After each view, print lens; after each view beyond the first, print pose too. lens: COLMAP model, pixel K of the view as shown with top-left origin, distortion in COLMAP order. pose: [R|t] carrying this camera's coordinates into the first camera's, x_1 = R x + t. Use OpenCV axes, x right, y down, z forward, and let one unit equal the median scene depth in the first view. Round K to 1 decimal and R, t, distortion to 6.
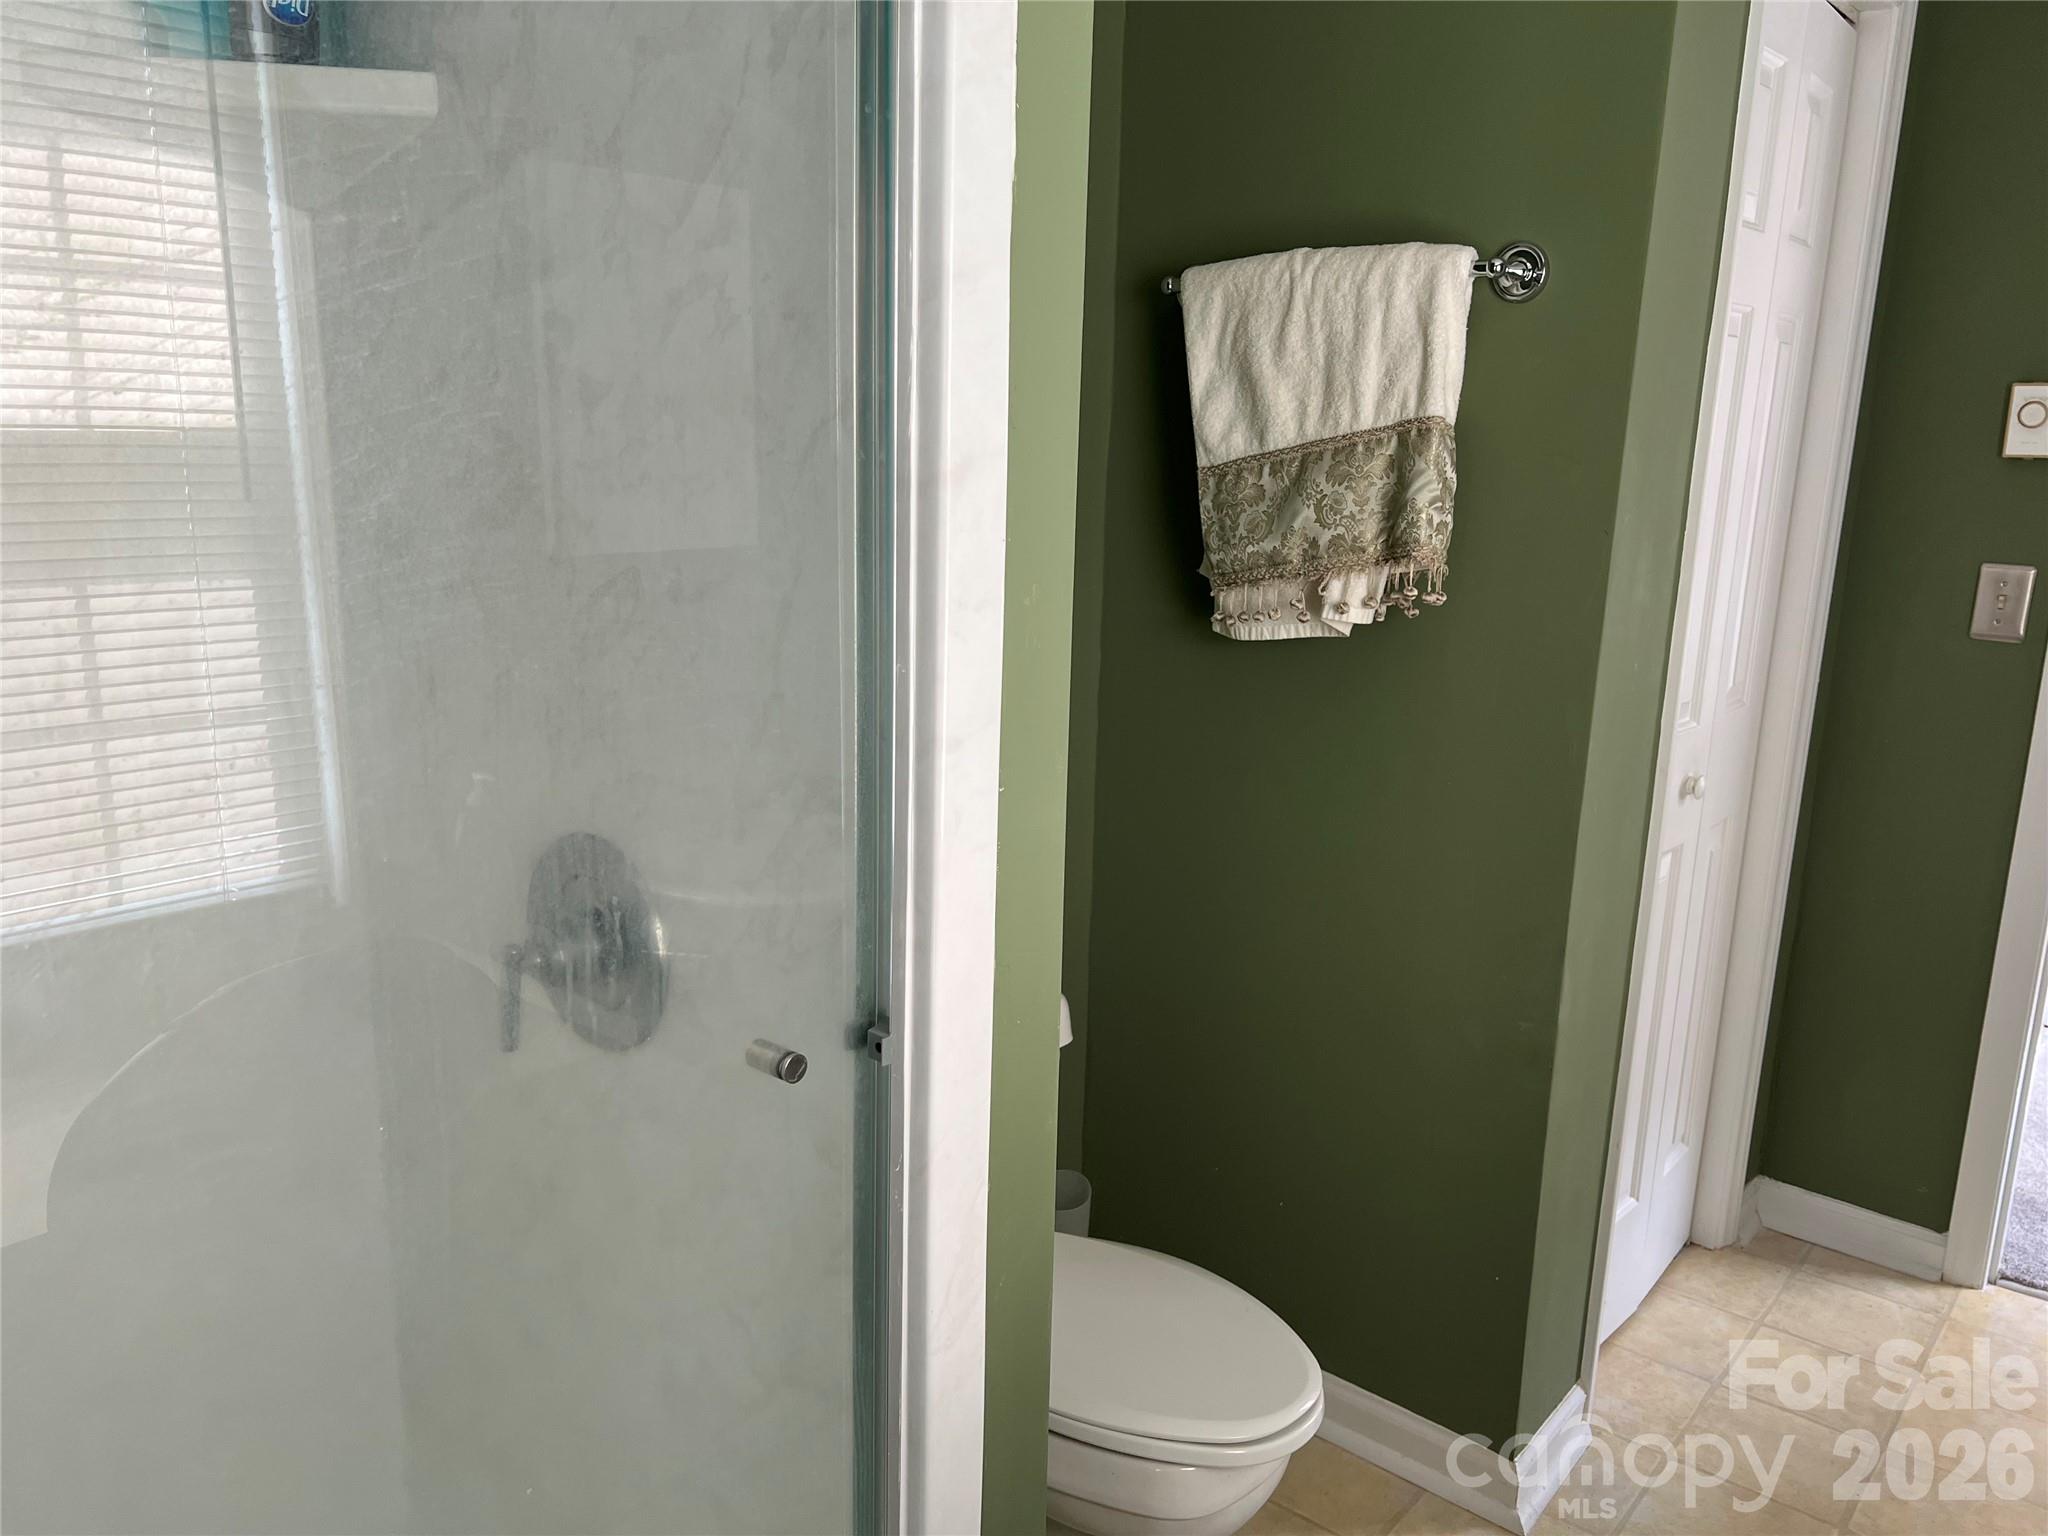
lens RADIAL K [[1559.8, 0, 1017.2], [0, 1559.8, 763.7], [0, 0, 1]] dist [0.047981, -0.064866]
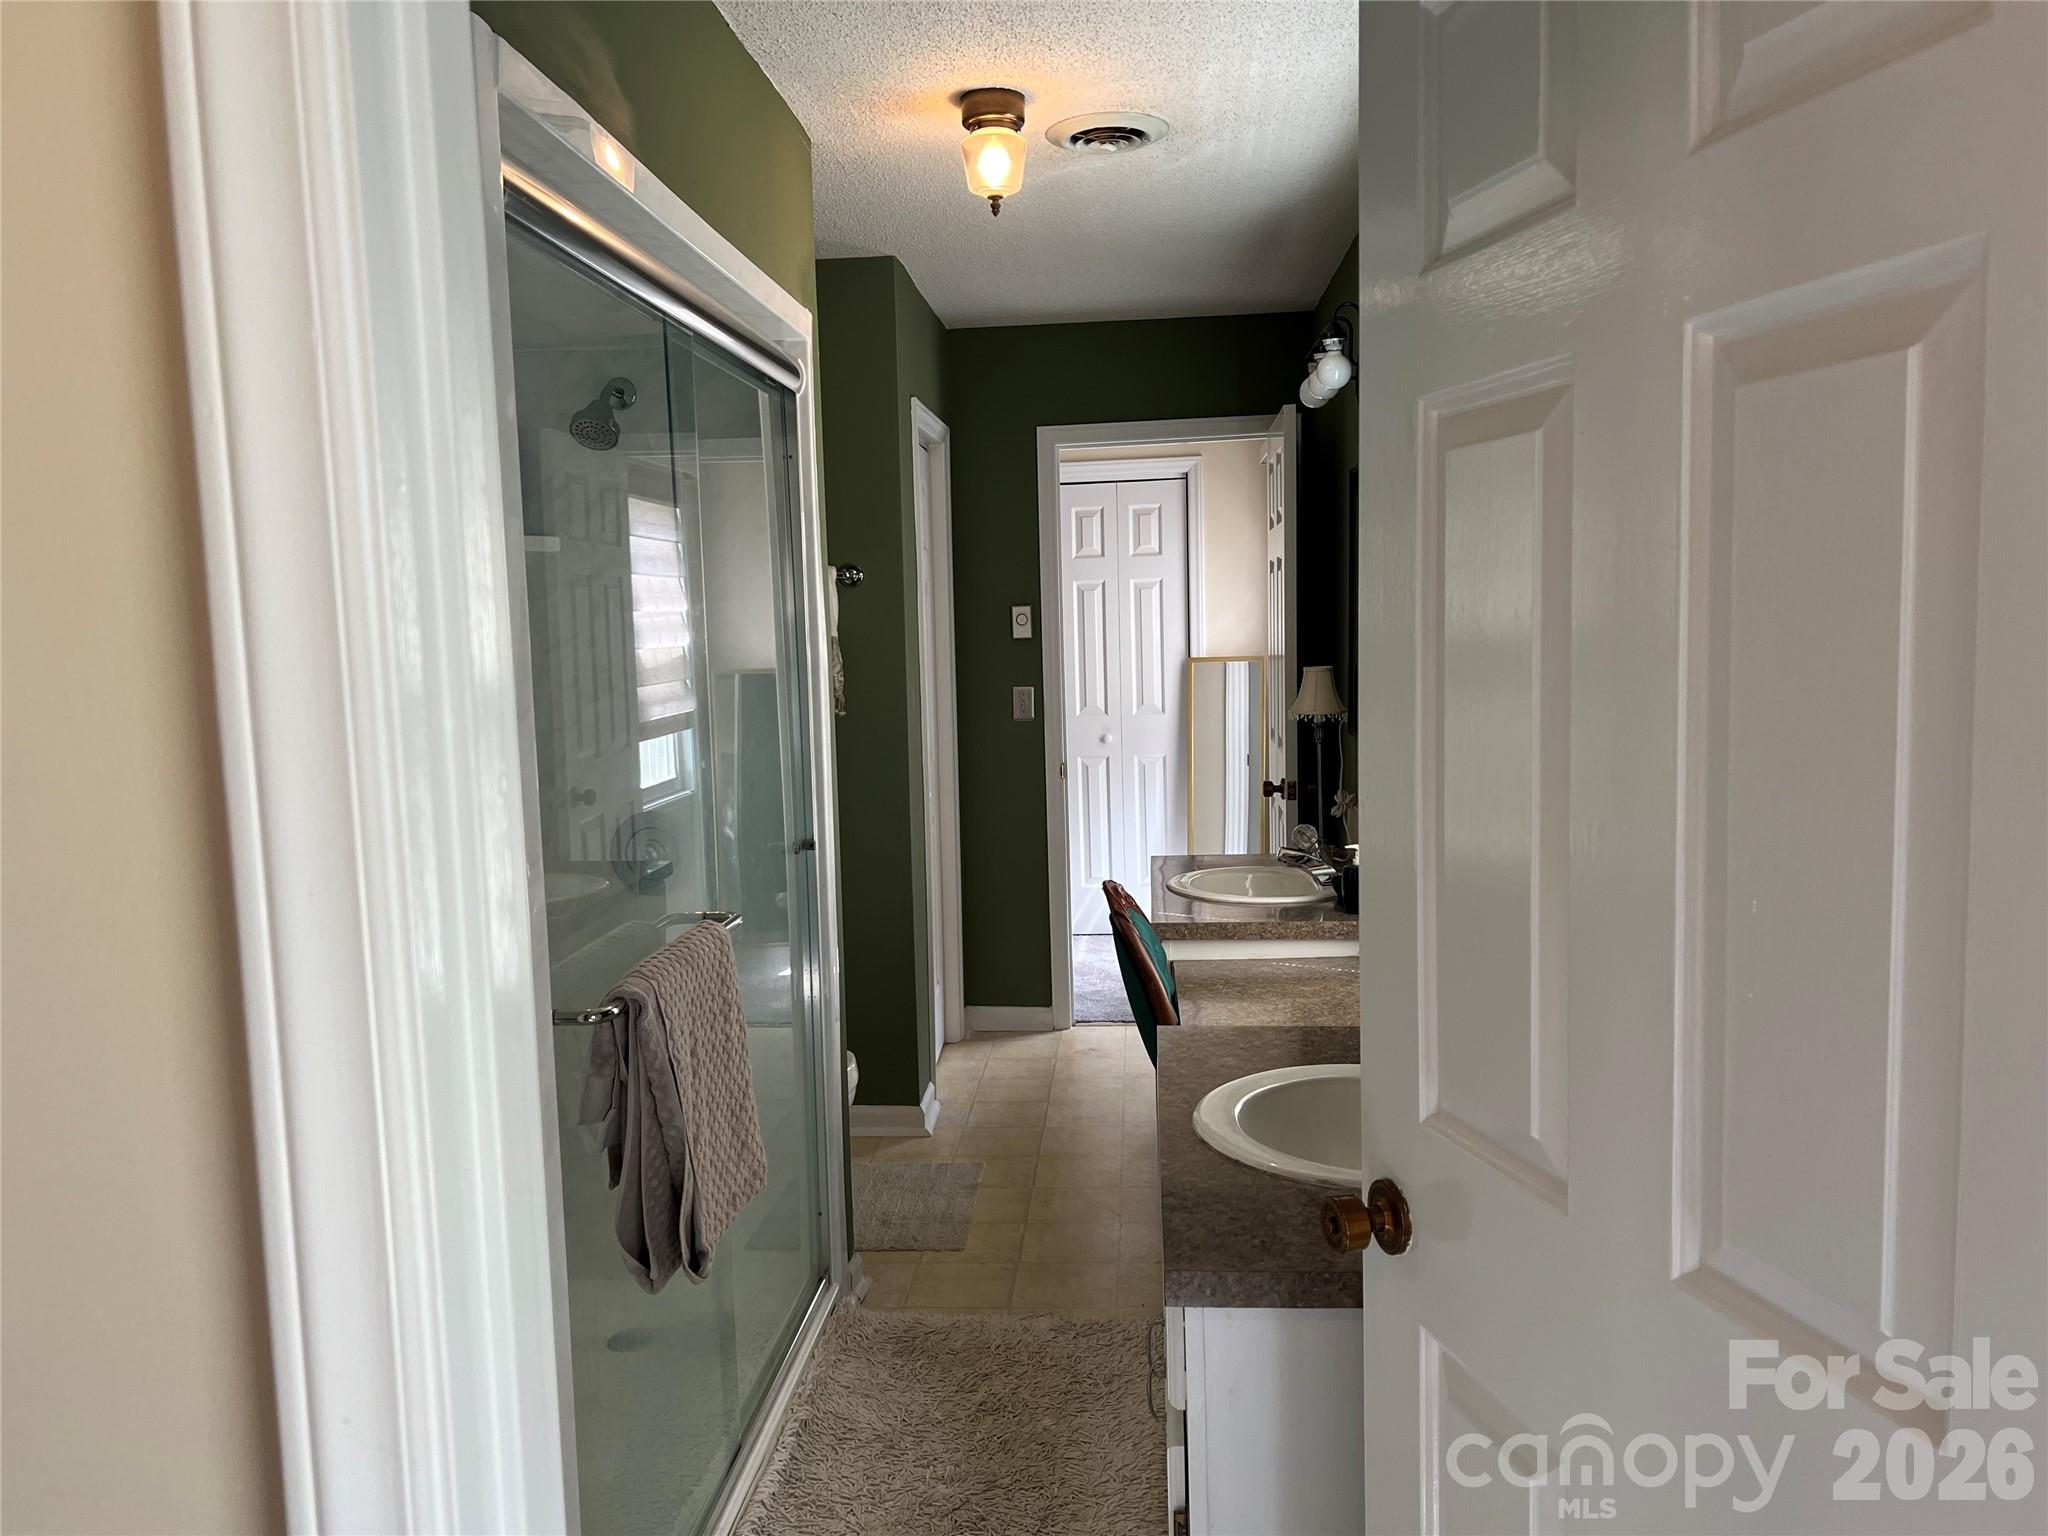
lens RADIAL K [[1559.8, 0, 1017.2], [0, 1559.8, 763.7], [0, 0, 1]] dist [0.047981, -0.064866]
pose [[0.812573, -0.105653, 0.573204, -0.635362], [0.177294, 0.981637, -0.070395, 0.131372], [-0.555241, 0.158827, 0.816383, -0.756442]]
